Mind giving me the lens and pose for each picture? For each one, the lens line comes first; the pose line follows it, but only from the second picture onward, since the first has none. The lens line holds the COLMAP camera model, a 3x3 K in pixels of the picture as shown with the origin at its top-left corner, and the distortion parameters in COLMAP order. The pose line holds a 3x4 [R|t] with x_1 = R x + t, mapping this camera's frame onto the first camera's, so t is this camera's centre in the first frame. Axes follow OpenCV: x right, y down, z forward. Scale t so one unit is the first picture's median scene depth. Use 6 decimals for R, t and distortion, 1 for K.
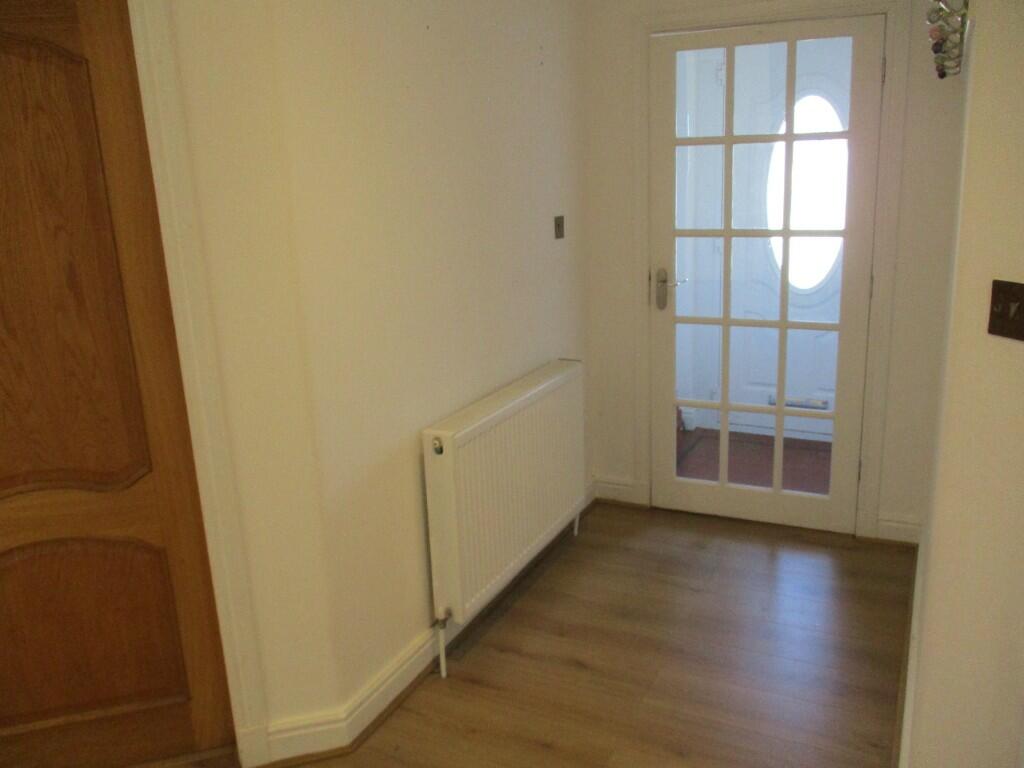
lens RADIAL K [[870.9, 0, 512.0], [0, 870.9, 384.0], [0, 0, 1]] dist [-0.007740, 0.007765]
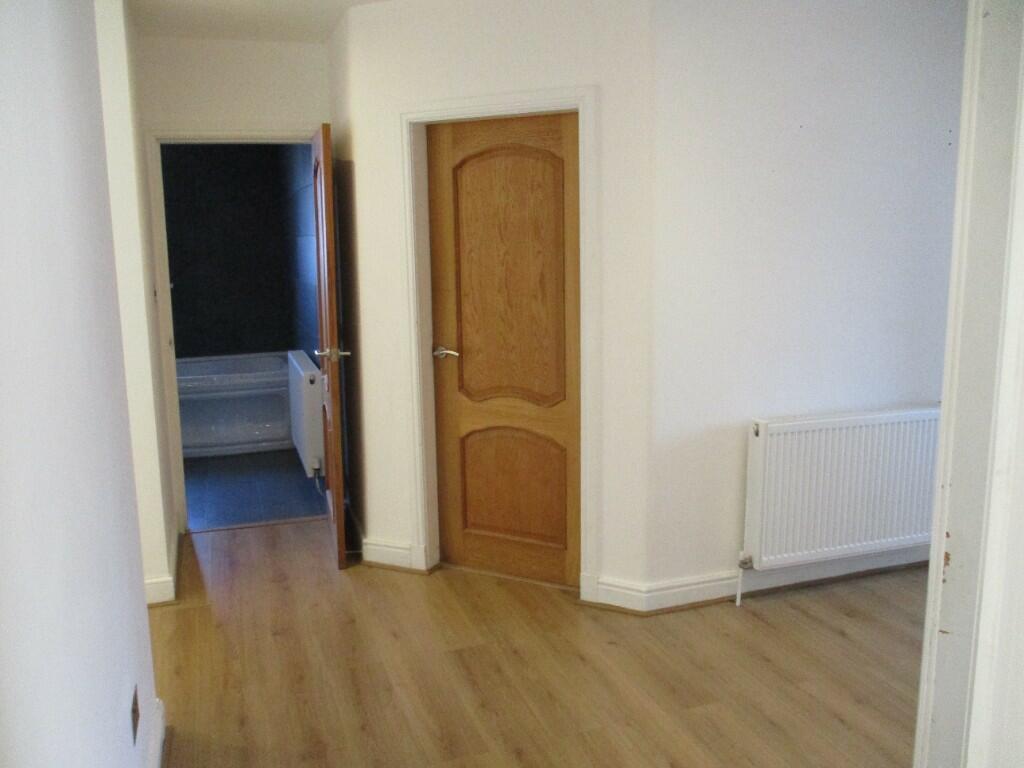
lens RADIAL K [[870.9, 0, 512.0], [0, 870.9, 384.0], [0, 0, 1]] dist [-0.007740, 0.007765]
pose [[0.728099, 0.157212, -0.667201, 0.587076], [-0.200673, 0.979587, 0.011830, 0.067810], [0.655441, 0.125275, 0.744784, -0.300734]]
